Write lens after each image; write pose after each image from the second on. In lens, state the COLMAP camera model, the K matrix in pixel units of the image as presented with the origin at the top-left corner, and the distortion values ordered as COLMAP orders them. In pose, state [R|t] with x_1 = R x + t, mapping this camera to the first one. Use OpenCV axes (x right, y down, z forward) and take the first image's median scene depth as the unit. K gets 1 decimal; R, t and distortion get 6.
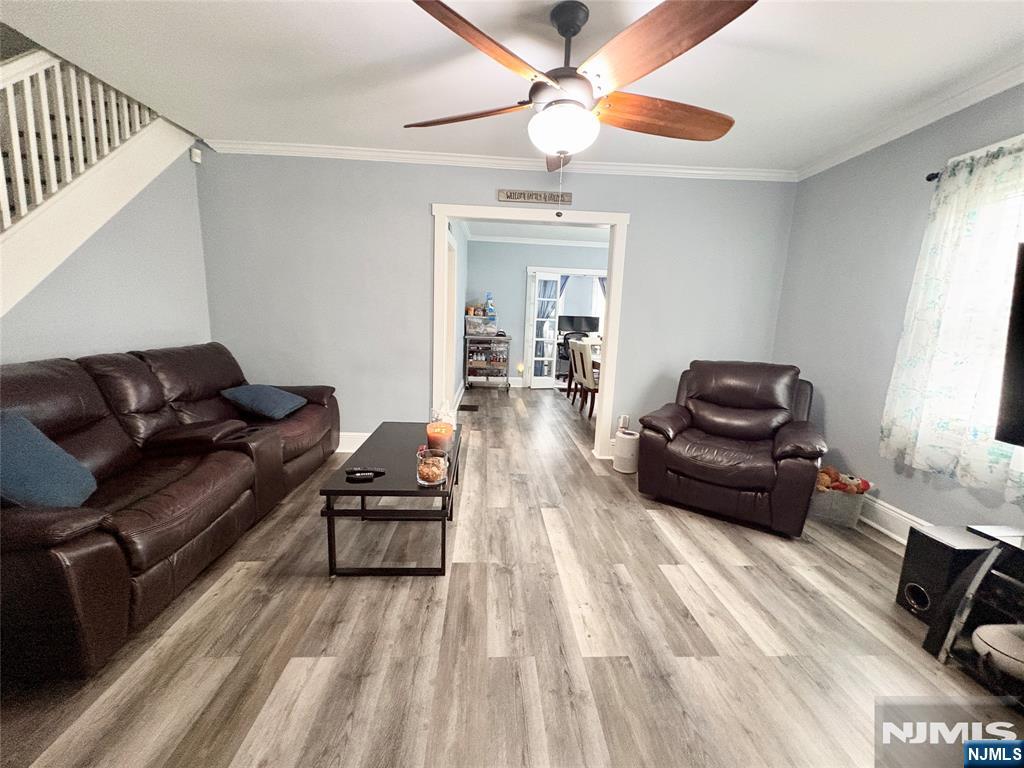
lens RADIAL K [[407.8, 0, 512.0], [0, 407.8, 384.0], [0, 0, 1]] dist [0.000565, 0.000287]
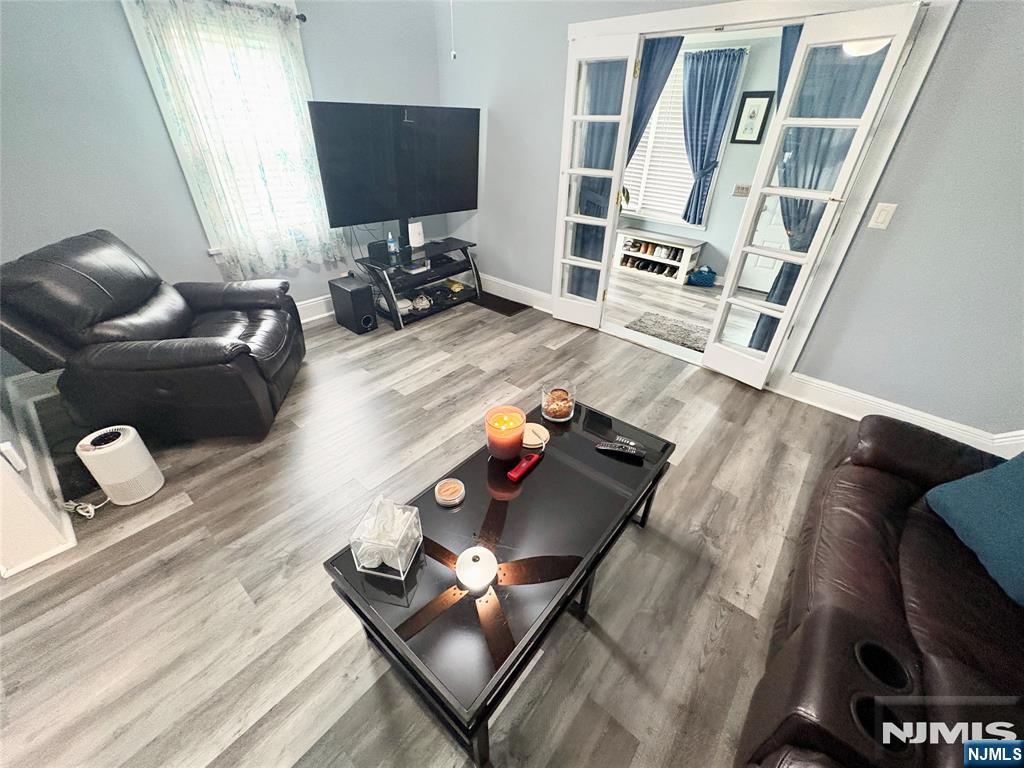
lens RADIAL K [[407.8, 0, 512.0], [0, 407.8, 384.0], [0, 0, 1]] dist [0.000565, 0.000287]
pose [[-0.724019, -0.414249, 0.551537, -0.453217], [0.061688, 0.757495, 0.649920, -0.308756], [-0.687016, 0.504578, -0.522887, 1.150138]]
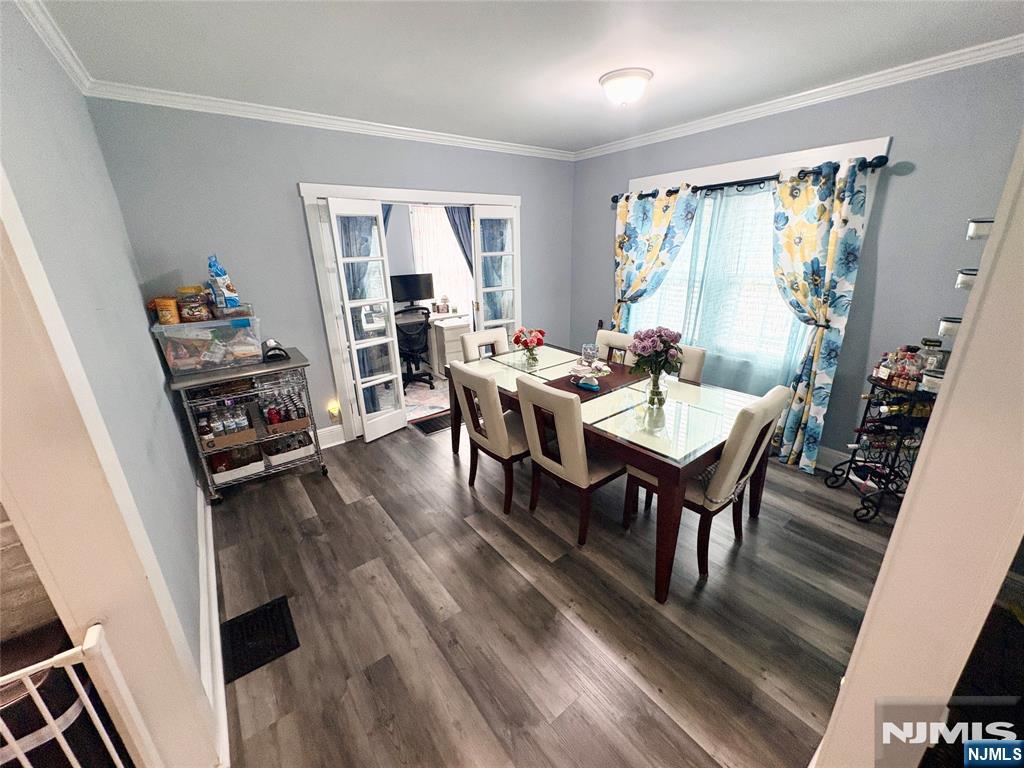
lens RADIAL K [[407.8, 0, 512.0], [0, 407.8, 384.0], [0, 0, 1]] dist [0.000565, 0.000287]
pose [[0.825432, -0.239110, 0.511359, -0.121671], [0.145995, 0.965465, 0.215783, -0.379938], [-0.545295, -0.103458, 0.831835, 1.318873]]
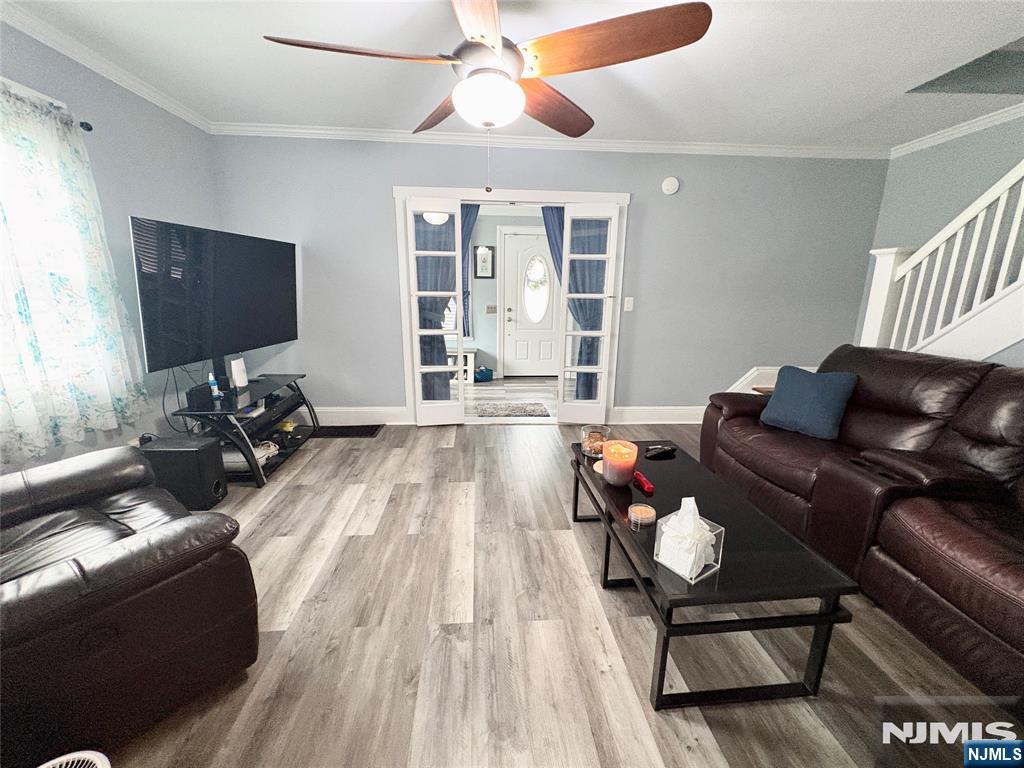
lens RADIAL K [[407.8, 0, 512.0], [0, 407.8, 384.0], [0, 0, 1]] dist [0.000565, 0.000287]
pose [[-0.998572, -0.042678, -0.032128, 0.049185], [-0.051754, 0.921883, 0.383996, -0.255497], [0.013230, 0.385110, -0.922776, 1.466724]]
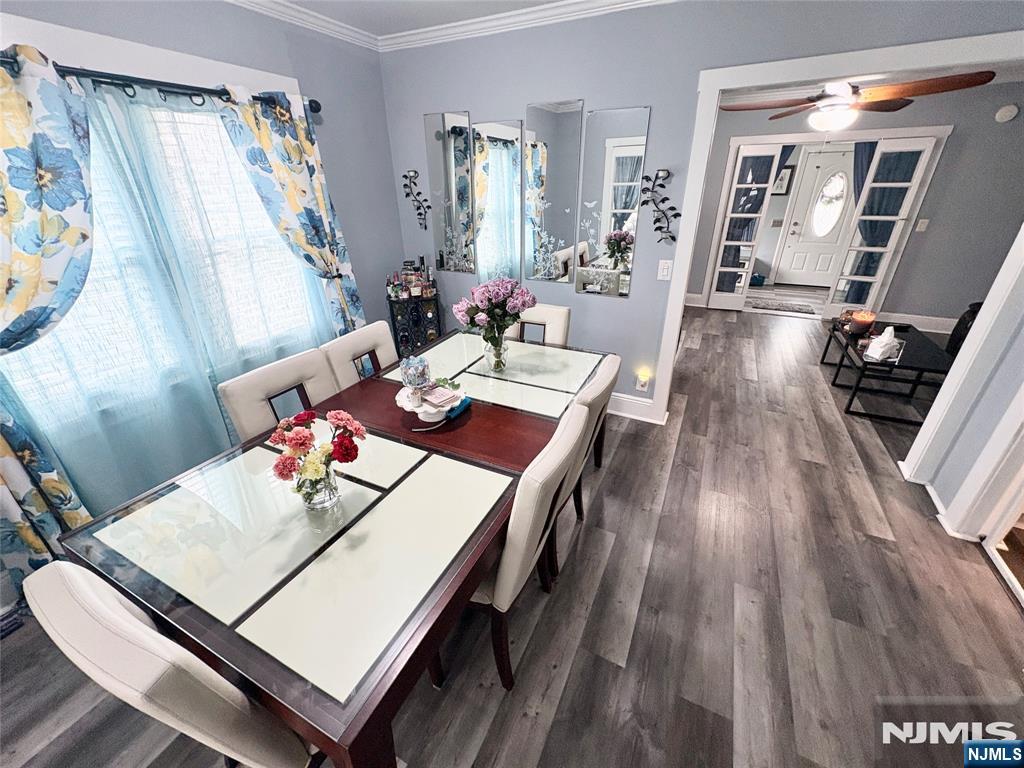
lens RADIAL K [[407.8, 0, 512.0], [0, 407.8, 384.0], [0, 0, 1]] dist [0.000565, 0.000287]
pose [[-0.867135, -0.242371, 0.435123, 0.193419], [0.060628, 0.815754, 0.575213, -0.534131], [-0.494369, 0.525168, -0.692674, 2.434755]]
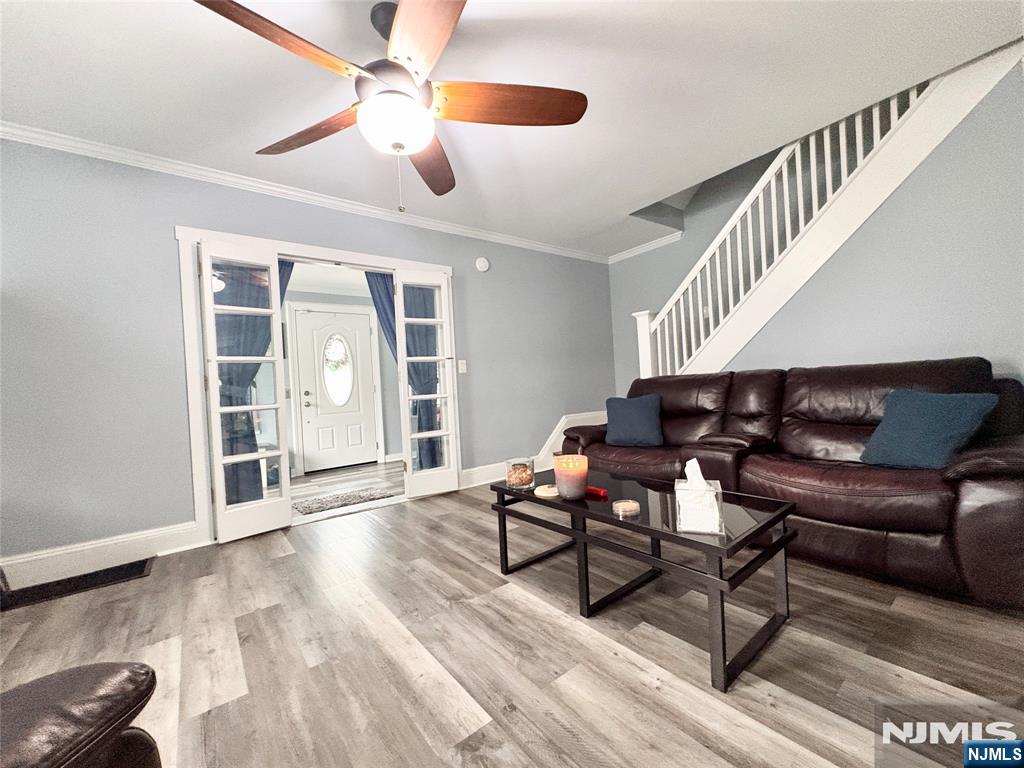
lens RADIAL K [[407.1, 0, 512.3], [0, 407.1, 384.7], [0, 0, 1]] dist [0.002198, 0.000167]
pose [[-0.821882, 0.009628, -0.569577, 0.306939], [-0.068753, 0.990872, 0.115958, -0.102564], [0.565494, 0.134464, -0.813717, 1.363580]]
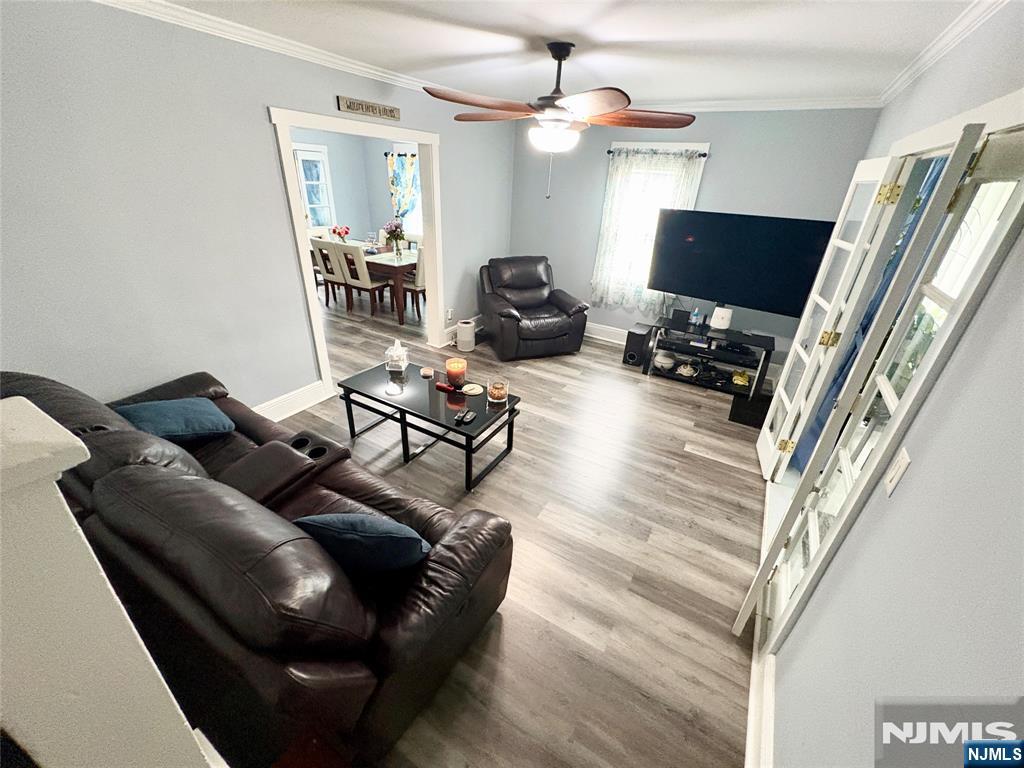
lens RADIAL K [[407.8, 0, 512.0], [0, 407.8, 384.0], [0, 0, 1]] dist [0.000565, 0.000287]
pose [[0.555220, -0.388787, 0.735238, -0.910337], [0.105674, 0.909827, 0.401308, -0.284261], [-0.824963, -0.145119, 0.546239, 0.146319]]
